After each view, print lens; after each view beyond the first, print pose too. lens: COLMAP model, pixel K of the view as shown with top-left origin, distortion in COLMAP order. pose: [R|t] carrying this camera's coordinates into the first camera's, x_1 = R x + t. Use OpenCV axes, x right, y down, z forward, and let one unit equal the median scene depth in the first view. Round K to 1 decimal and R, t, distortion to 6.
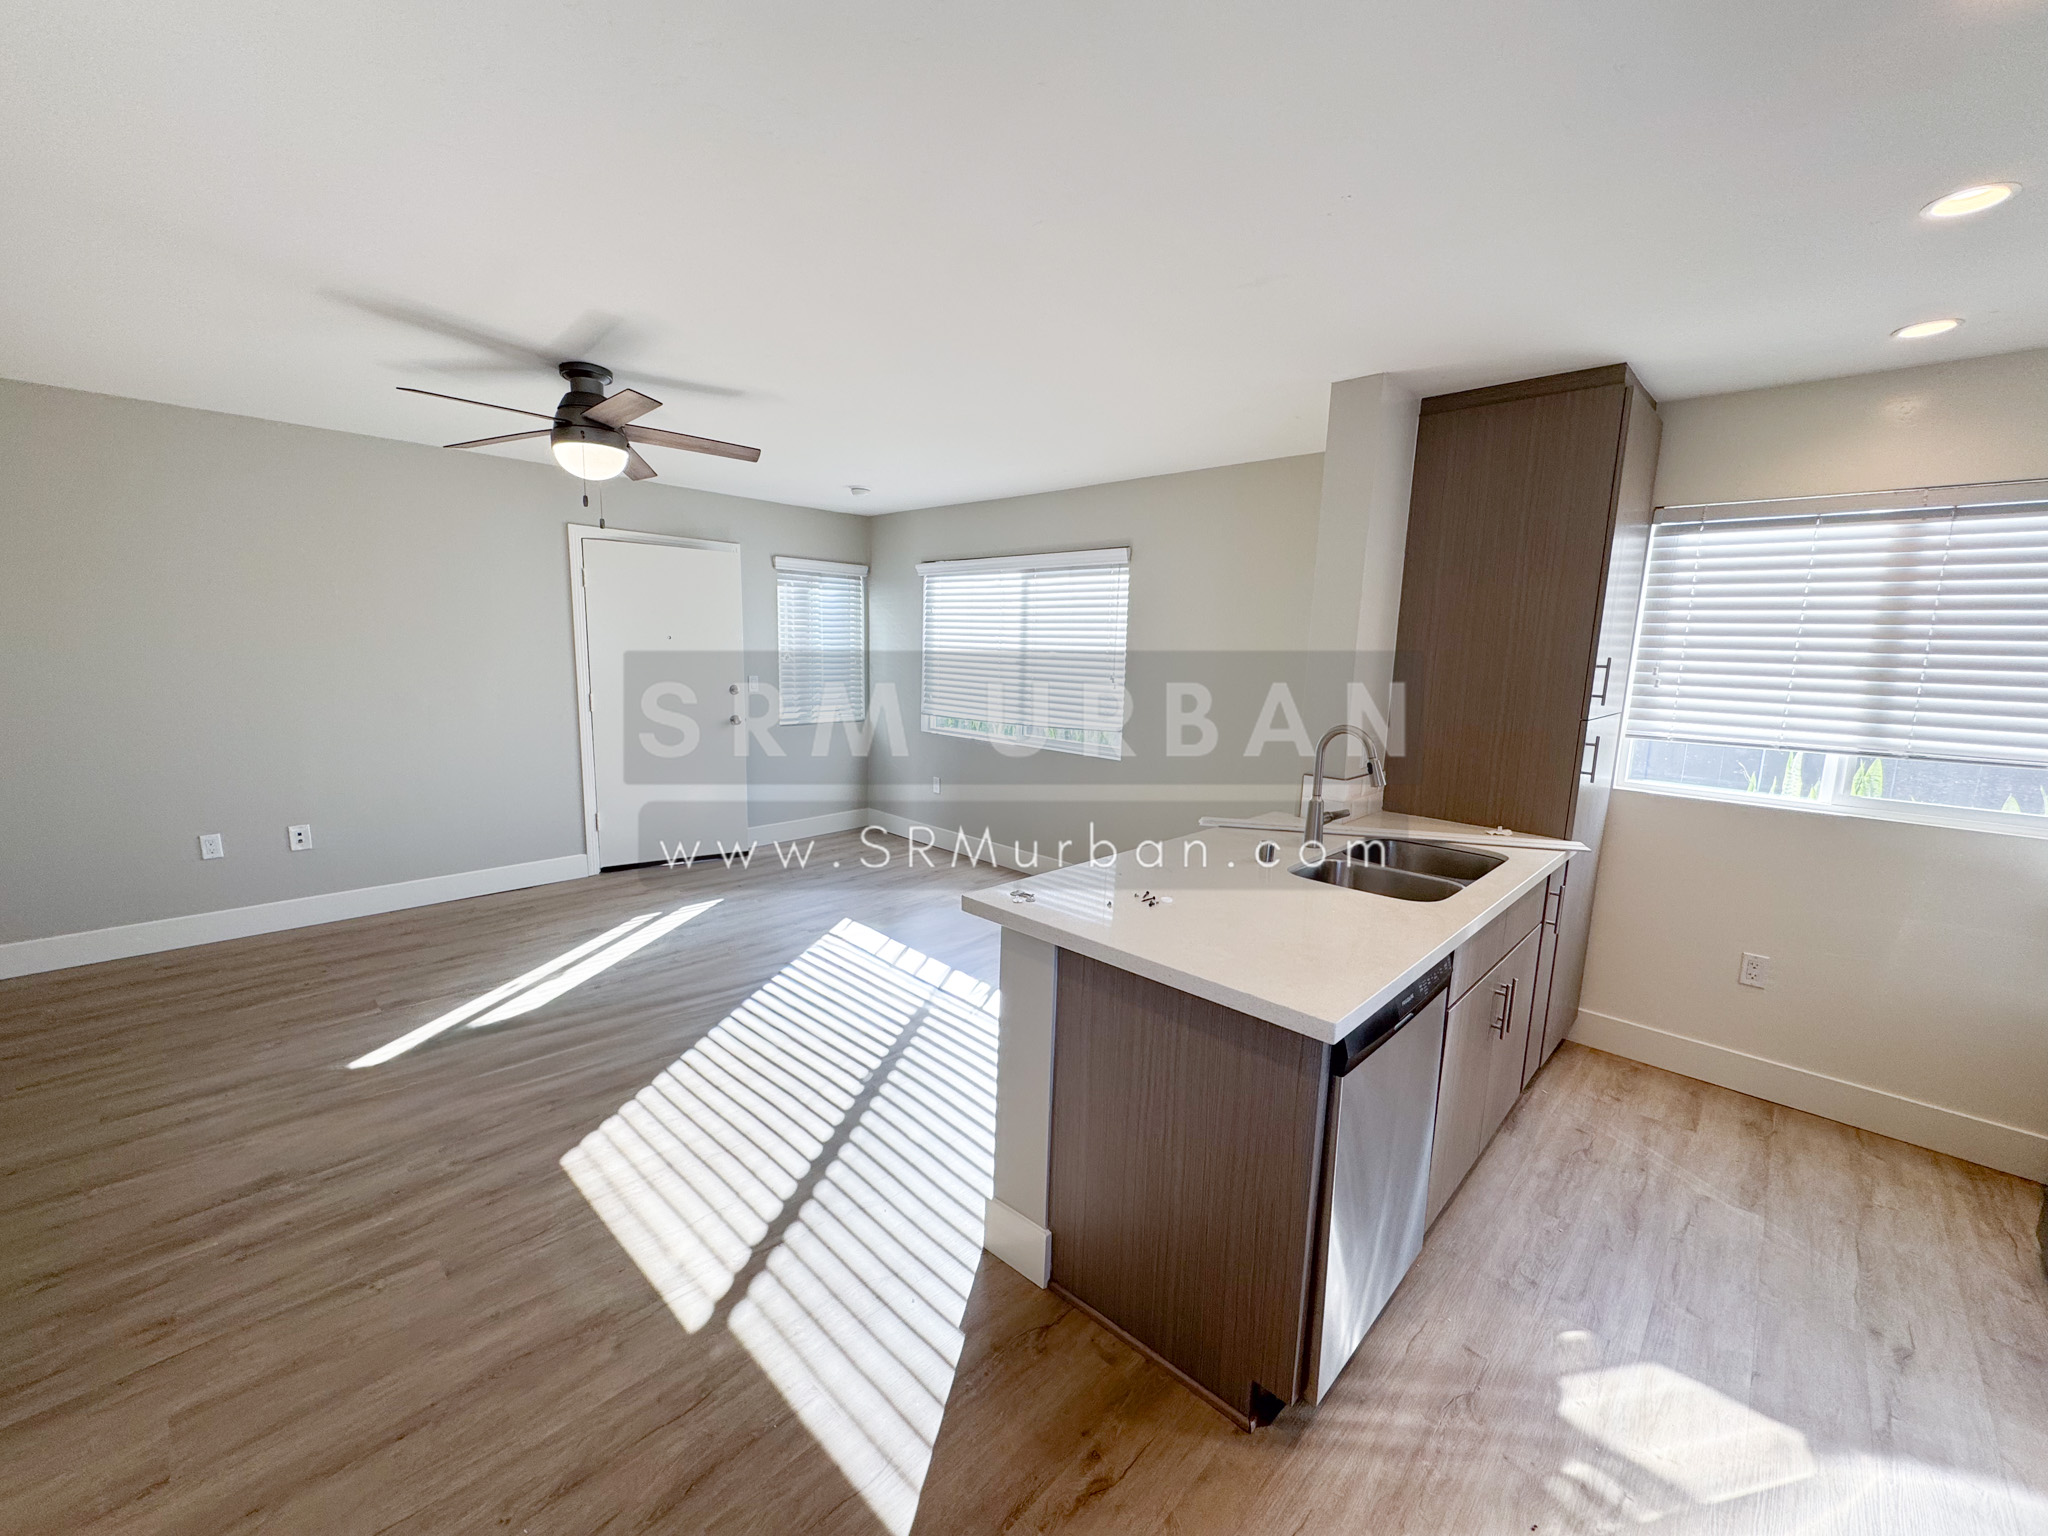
lens RADIAL K [[819.5, 0, 1026.7], [0, 819.5, 769.5], [0, 0, 1]] dist [-0.002670, 0.000057]
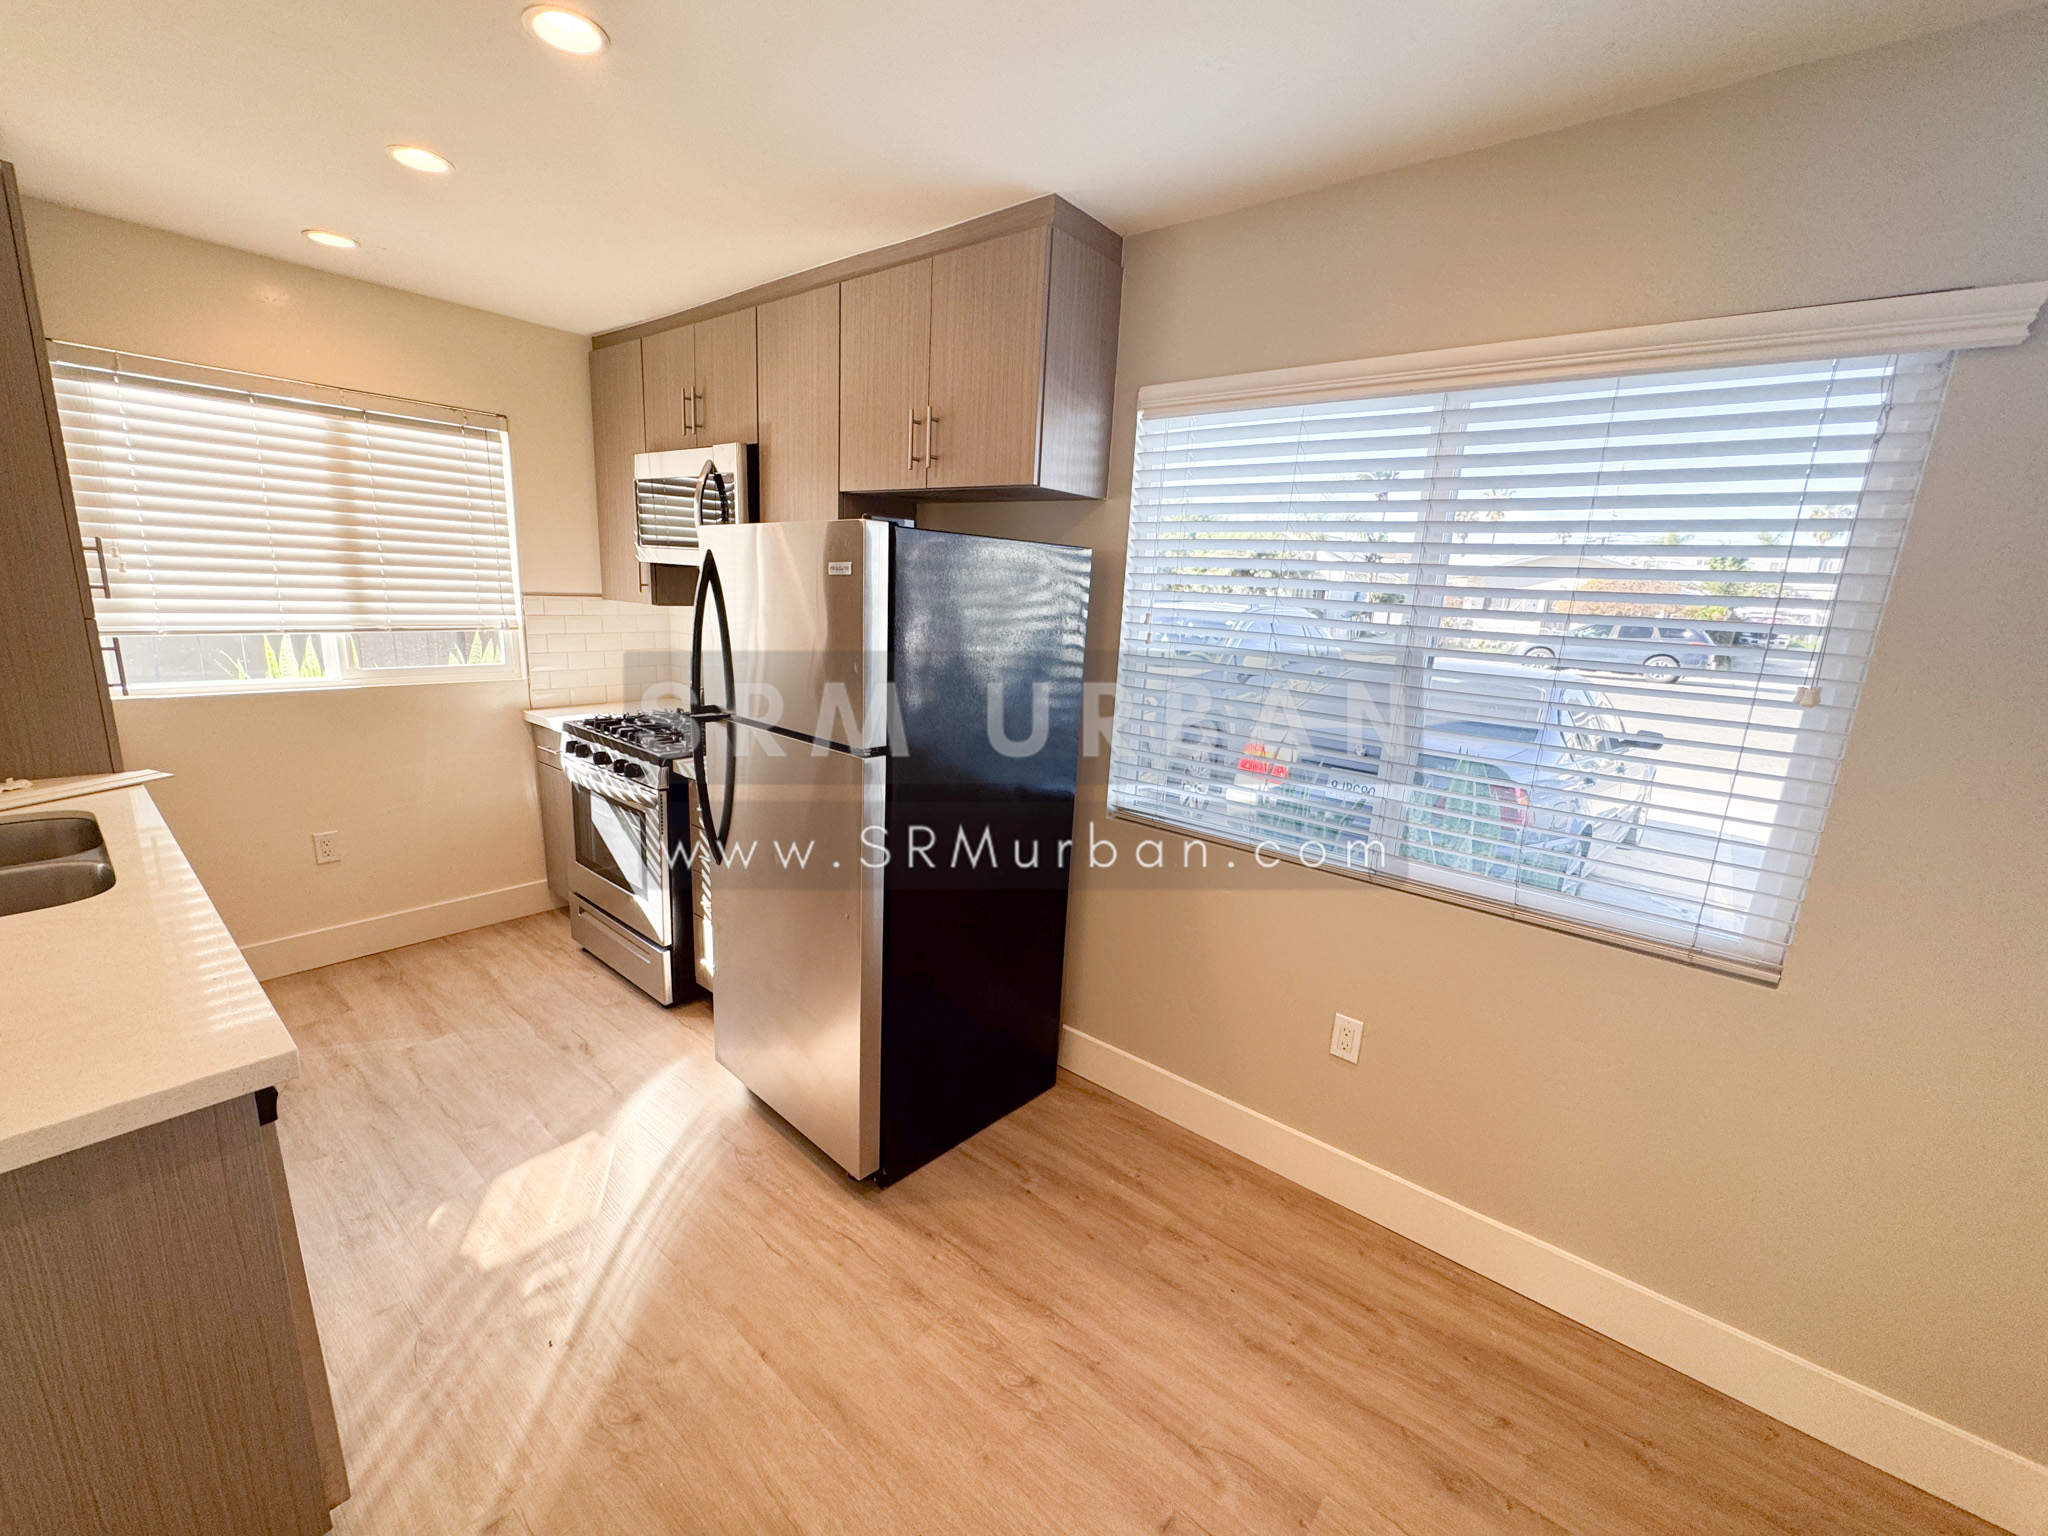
lens RADIAL K [[819.5, 0, 1020.3], [0, 819.5, 766.5], [0, 0, 1]] dist [-0.002670, 0.000057]
pose [[-0.072108, -0.248690, 0.965895, -0.182728], [0.100457, 0.961681, 0.255104, -0.036360], [-0.992325, 0.115426, -0.044362, 0.178321]]
